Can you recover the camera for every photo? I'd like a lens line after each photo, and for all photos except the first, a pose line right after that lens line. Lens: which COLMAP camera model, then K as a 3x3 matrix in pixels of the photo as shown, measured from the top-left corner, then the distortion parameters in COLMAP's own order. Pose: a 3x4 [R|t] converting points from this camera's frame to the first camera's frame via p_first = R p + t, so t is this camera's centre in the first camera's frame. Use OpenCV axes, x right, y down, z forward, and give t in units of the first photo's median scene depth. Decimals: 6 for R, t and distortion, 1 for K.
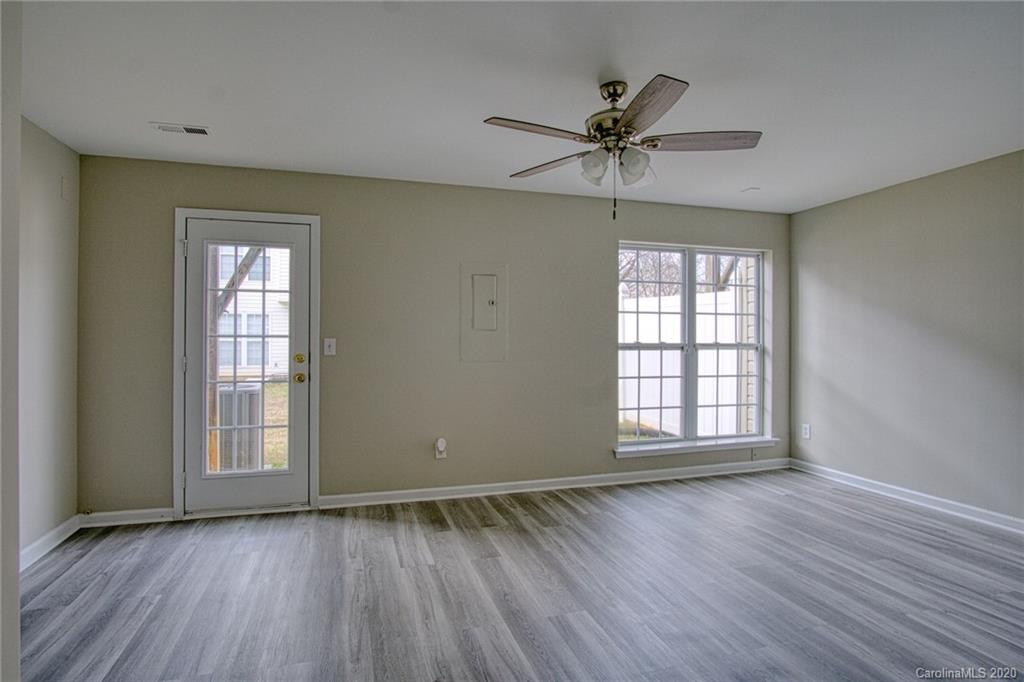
lens RADIAL K [[546.3, 0, 518.6], [0, 546.3, 339.7], [0, 0, 1]] dist [-0.035045, 0.008155]
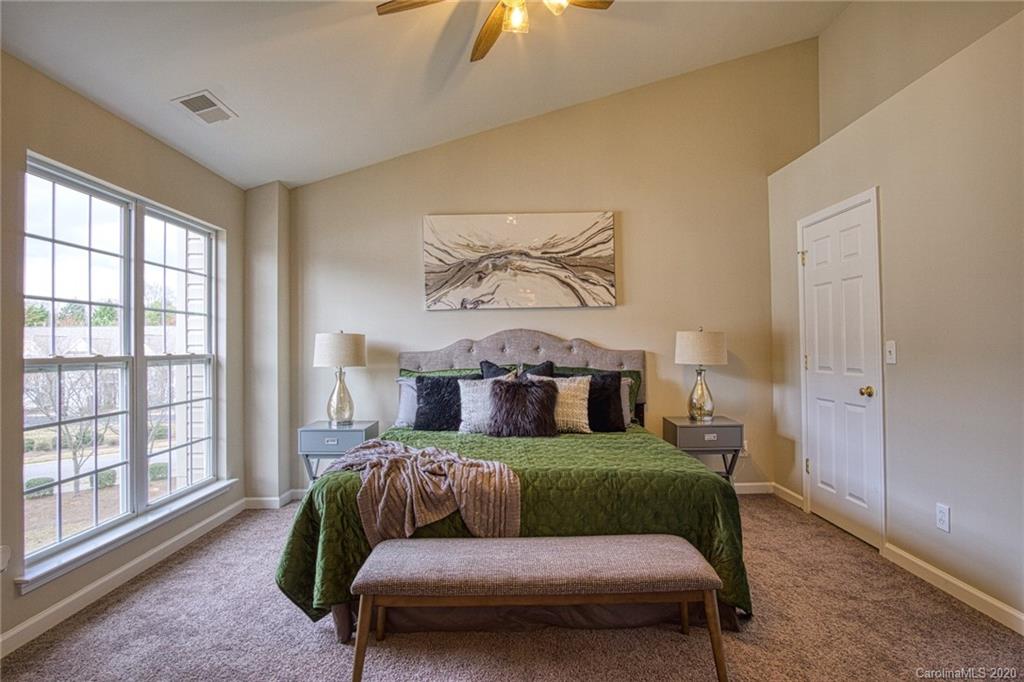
lens RADIAL K [[546.3, 0, 513.2], [0, 546.3, 338.5], [0, 0, 1]] dist [-0.035045, 0.008155]
pose [[0.292177, 0.008166, 0.956329, -0.137635], [0.012126, 0.999852, -0.012243, -0.000754], [-0.956287, 0.015173, 0.292035, 0.412820]]
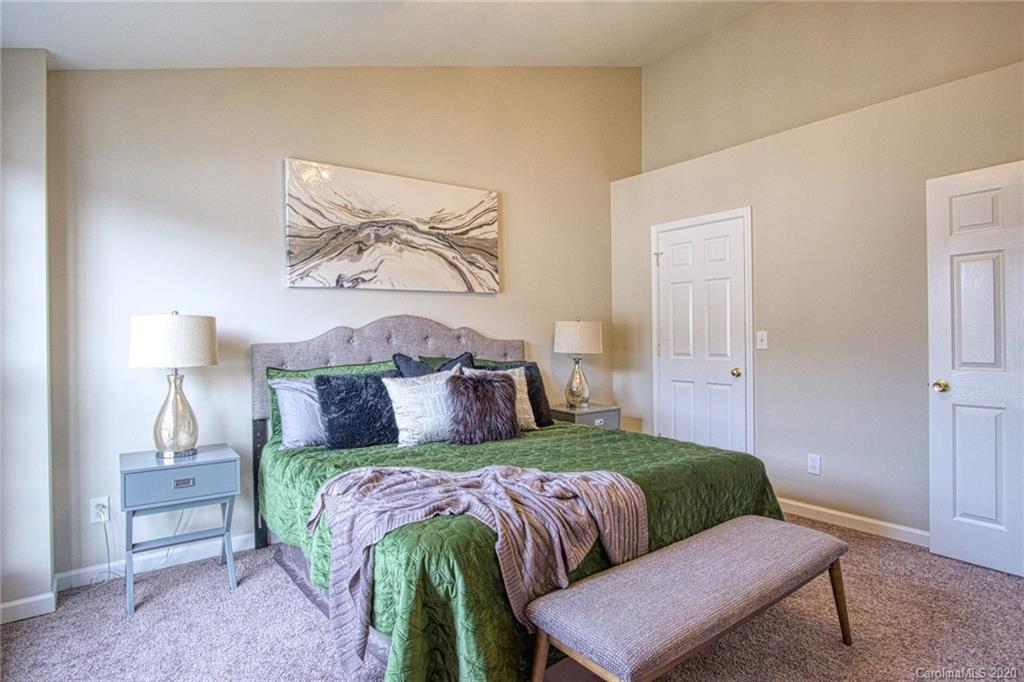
lens RADIAL K [[546.3, 0, 512.9], [0, 546.3, 339.9], [0, 0, 1]] dist [-0.035045, 0.008155]
pose [[-0.341082, -0.008141, 0.939998, -0.038639], [0.010019, 0.999874, 0.012294, -0.001021], [-0.939980, 0.013611, -0.340957, 0.762628]]
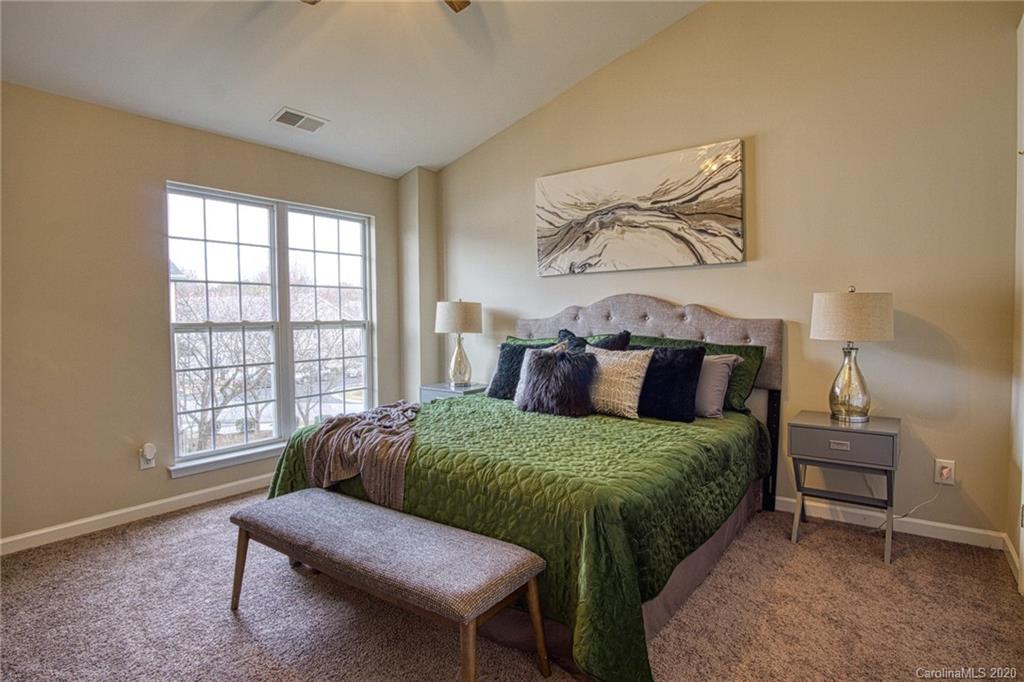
lens RADIAL K [[546.3, 0, 511.7], [0, 546.3, 338.7], [0, 0, 1]] dist [-0.035045, 0.008155]
pose [[0.805576, -0.035205, 0.591445, 0.109116], [0.012225, 0.999008, 0.042814, 0.001576], [-0.592366, -0.027260, 0.805208, 0.144320]]
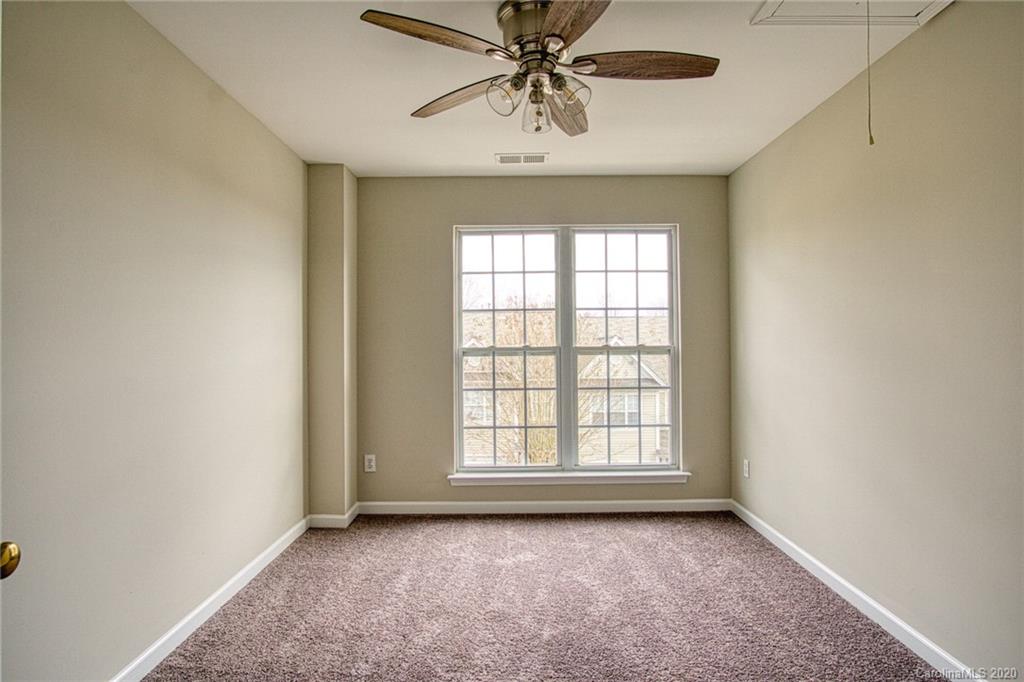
lens RADIAL K [[519.0, 0, 515.6], [0, 519.0, 331.8], [0, 0, 1]] dist [-0.029042, -0.000106]
pose [[0.953255, -0.018413, -0.301605, 0.467277], [0.011410, 0.999623, -0.024964, 0.002965], [0.301951, 0.020356, 0.953106, 0.252845]]
